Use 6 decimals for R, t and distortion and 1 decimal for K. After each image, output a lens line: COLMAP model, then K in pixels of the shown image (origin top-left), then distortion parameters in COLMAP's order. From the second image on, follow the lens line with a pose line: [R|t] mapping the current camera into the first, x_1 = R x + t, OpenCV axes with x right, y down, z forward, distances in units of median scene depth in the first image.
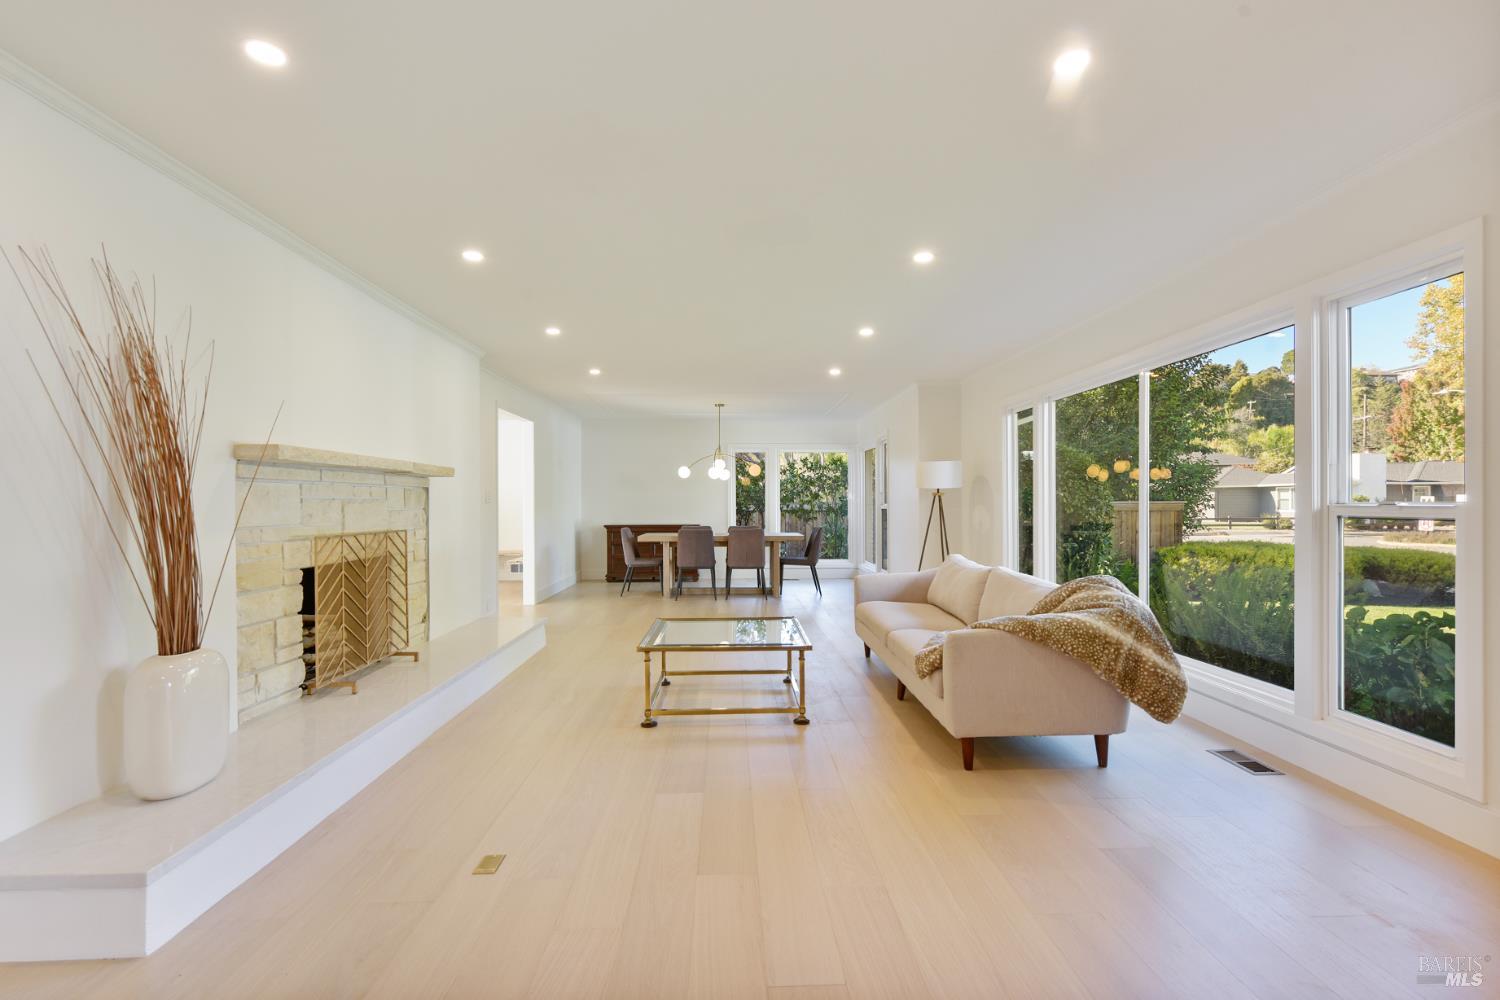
lens RADIAL K [[646.4, 0, 726.1], [0, 646.4, 510.3], [0, 0, 1]] dist [-0.002725, 0.000348]
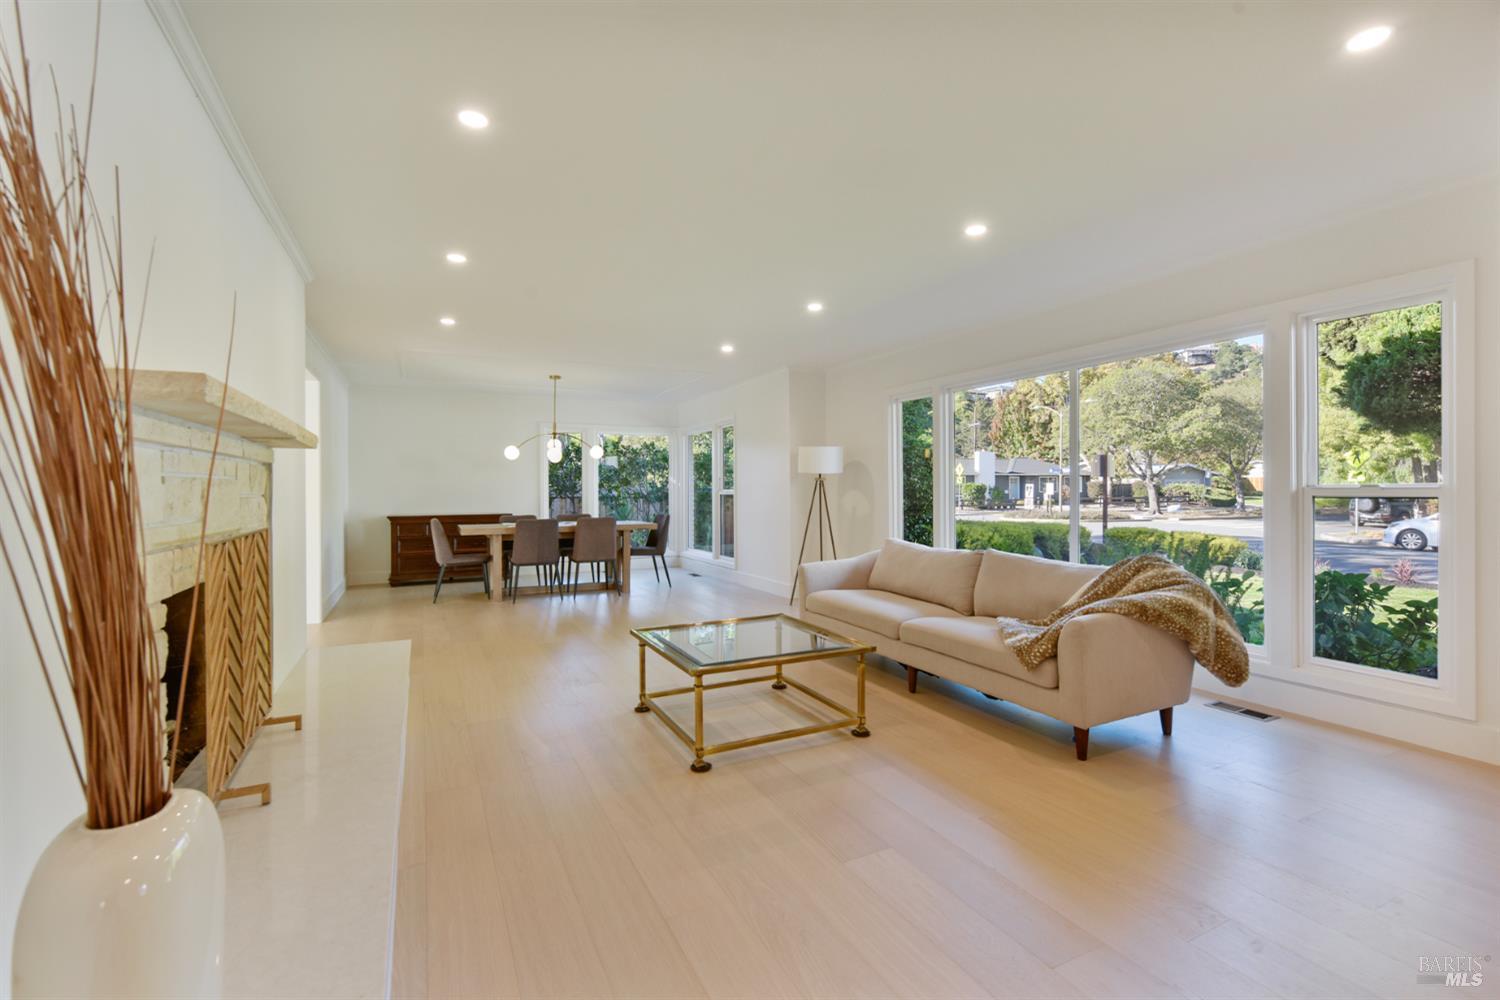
lens RADIAL K [[646.4, 0, 747.9], [0, 646.4, 494.1], [0, 0, 1]] dist [-0.002725, 0.000348]
pose [[0.910952, -0.003910, 0.412493, -0.193298], [0.005658, 0.999979, -0.003015, 0.000881], [-0.412473, 0.005081, 0.910956, 0.128786]]
